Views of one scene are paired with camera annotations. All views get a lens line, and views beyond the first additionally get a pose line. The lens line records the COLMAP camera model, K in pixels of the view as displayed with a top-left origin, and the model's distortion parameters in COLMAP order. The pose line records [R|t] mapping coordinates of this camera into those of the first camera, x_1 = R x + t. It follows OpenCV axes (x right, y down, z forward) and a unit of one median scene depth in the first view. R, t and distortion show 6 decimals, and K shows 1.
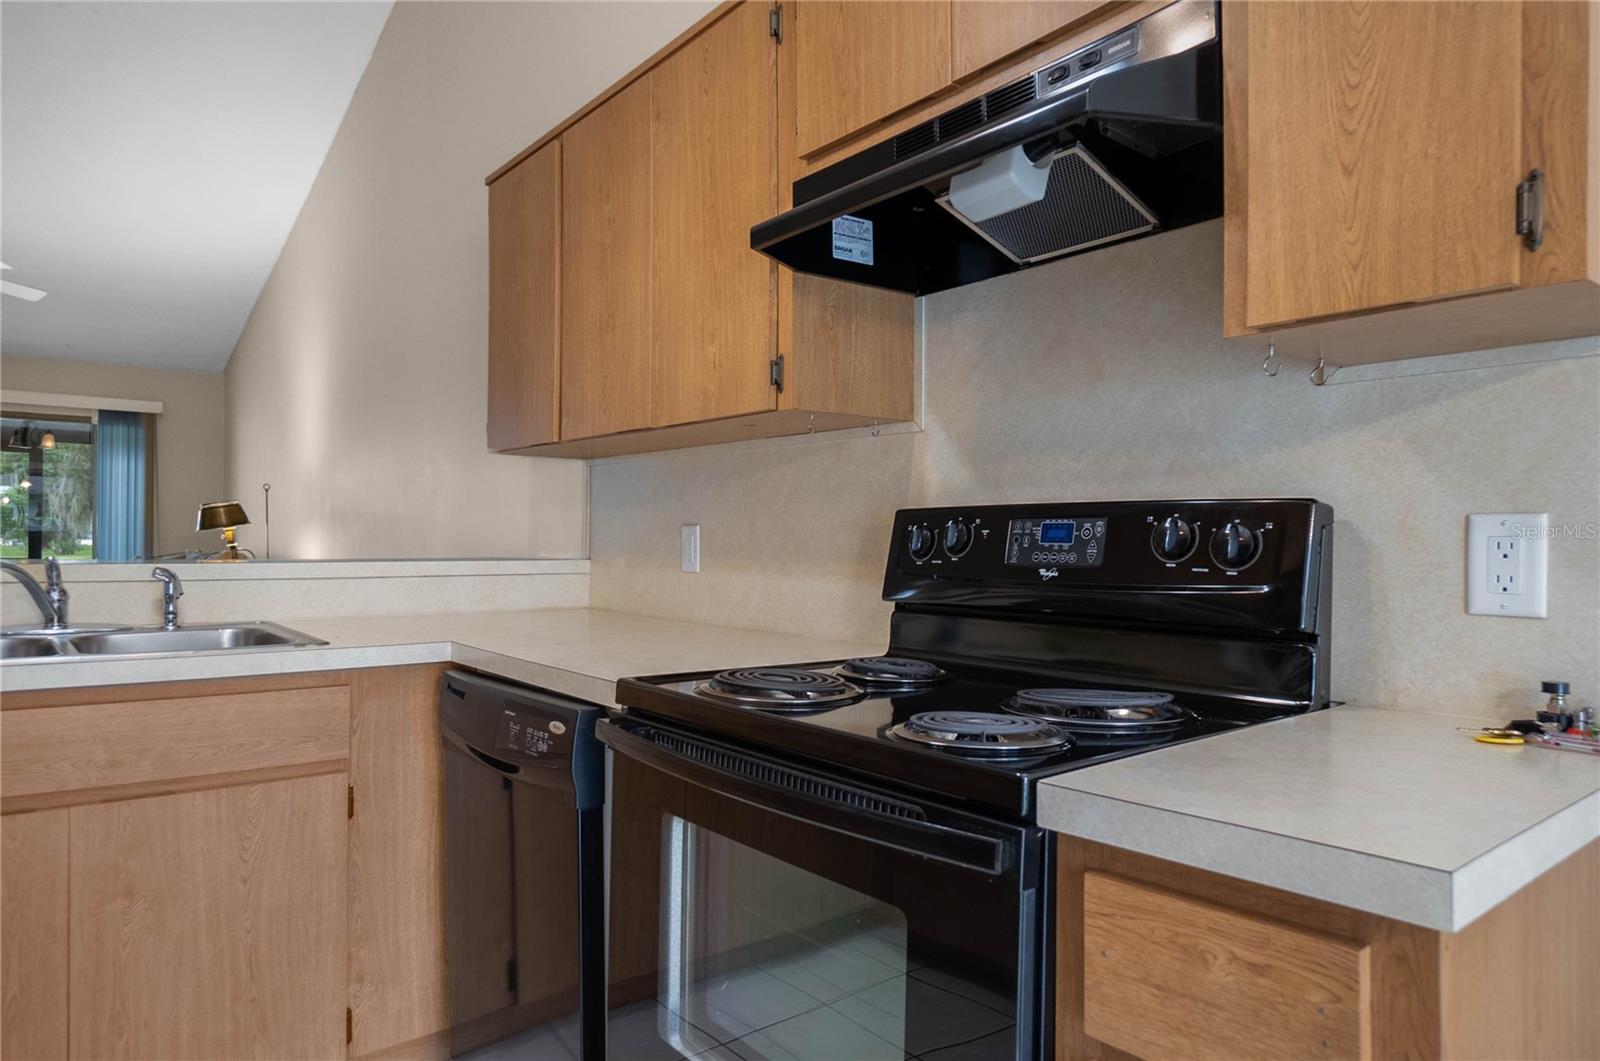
lens RADIAL K [[983.4, 0, 800.0], [0, 983.4, 530.5], [0, 0, 1]] dist [0.028845, -0.000353]
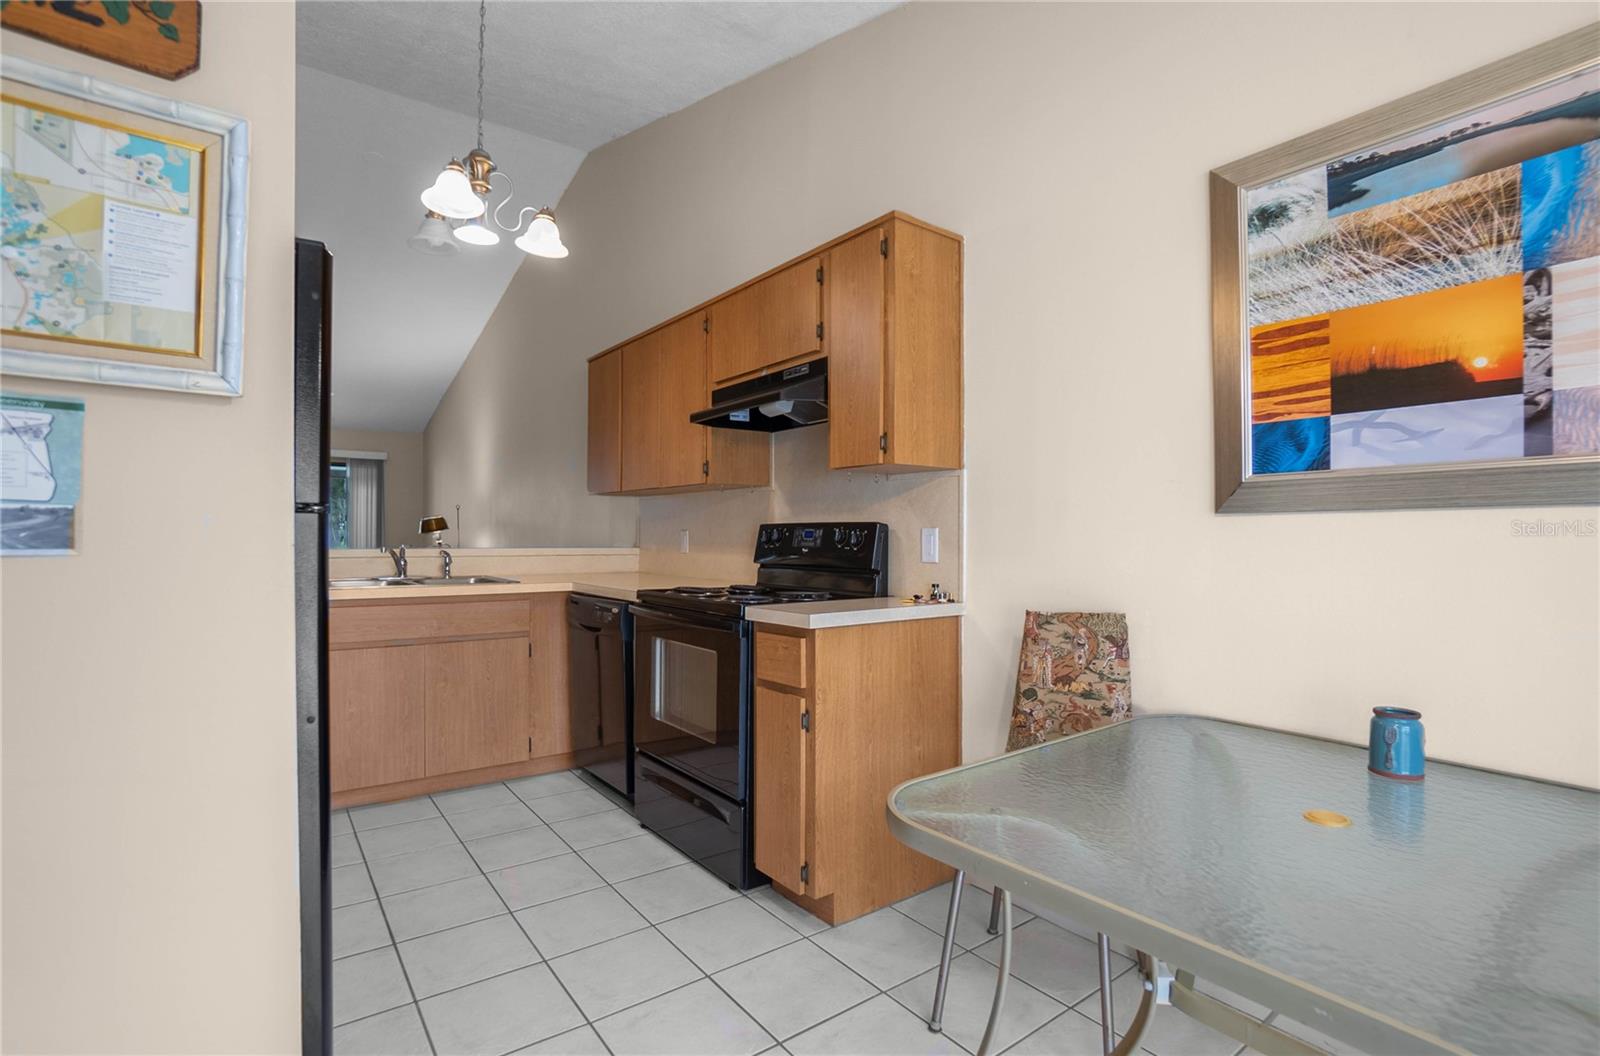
lens RADIAL K [[756.6, 0, 800.0], [0, 756.6, 528.0], [0, 0, 1]] dist [-0.000704, 0.001499]
pose [[0.999452, -0.000337, -0.033094, 0.256955], [0.000107, 0.999976, -0.006971, -0.000148], [0.033095, 0.006964, 0.999428, -0.813587]]
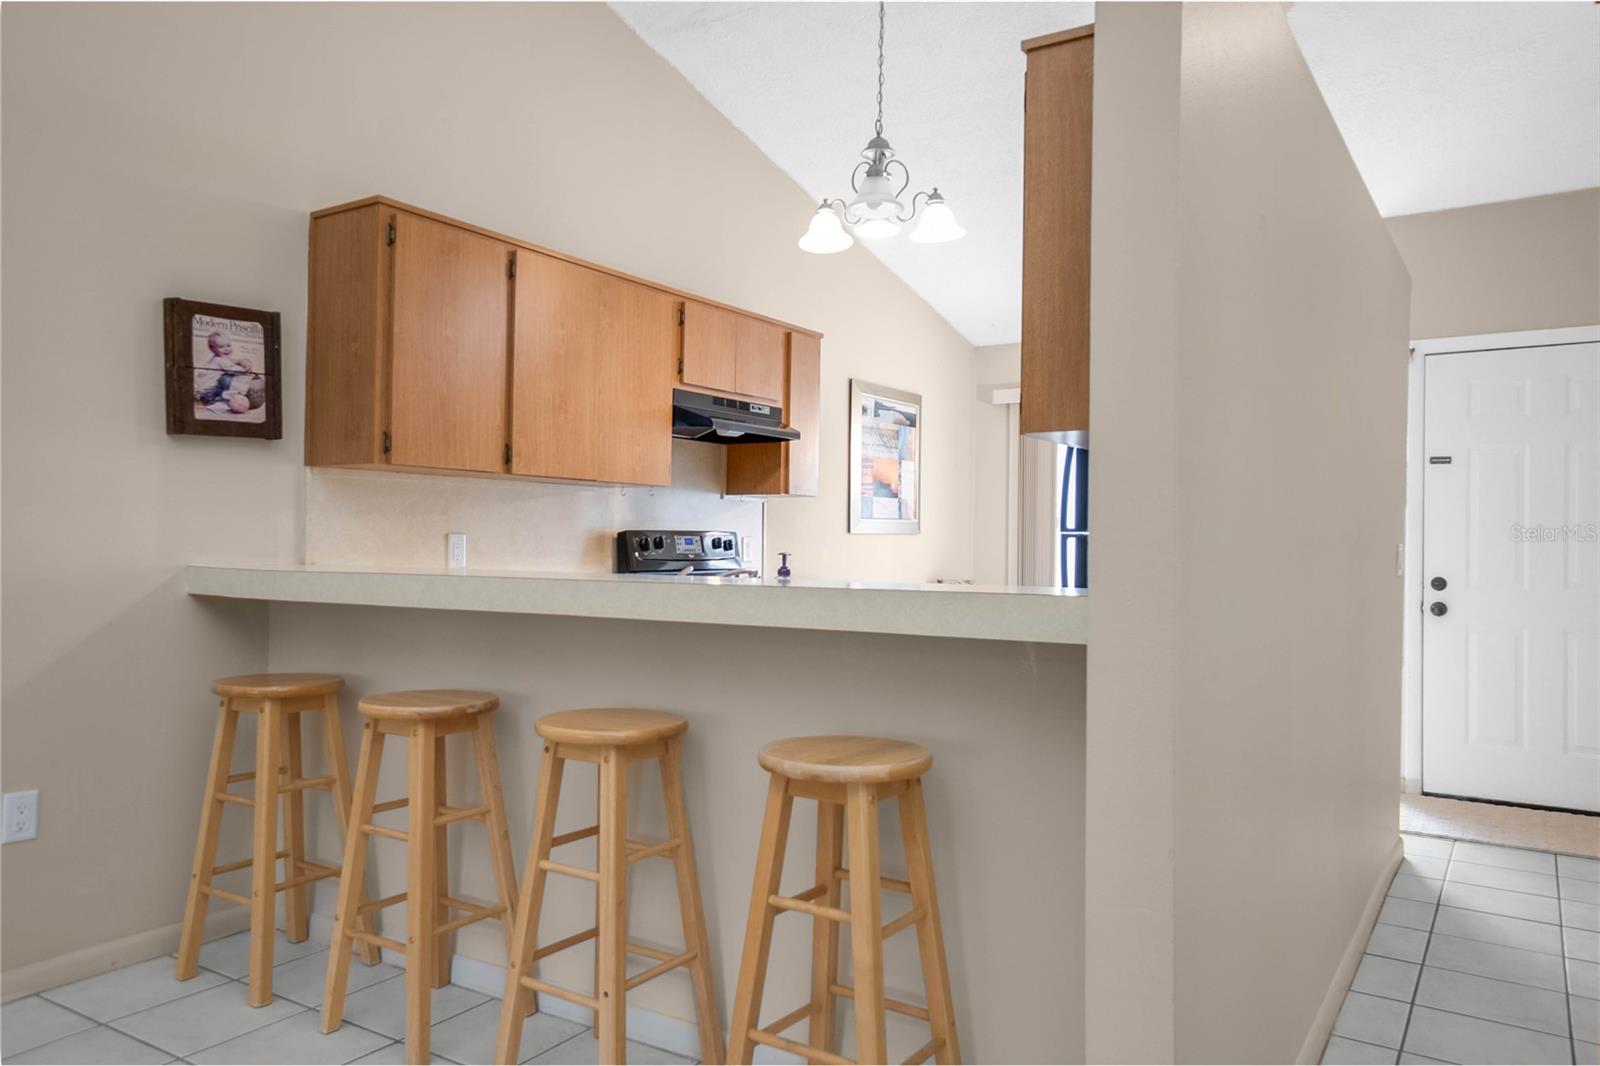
lens RADIAL K [[1098.9, 0, 800.0], [0, 1098.9, 533.0], [0, 0, 1]] dist [0.044765, 0.002872]
pose [[-0.301035, -0.003905, 0.953605, -2.360007], [-0.019724, 0.999803, -0.002132, -0.017603], [-0.953409, -0.019451, -0.301053, 1.384705]]
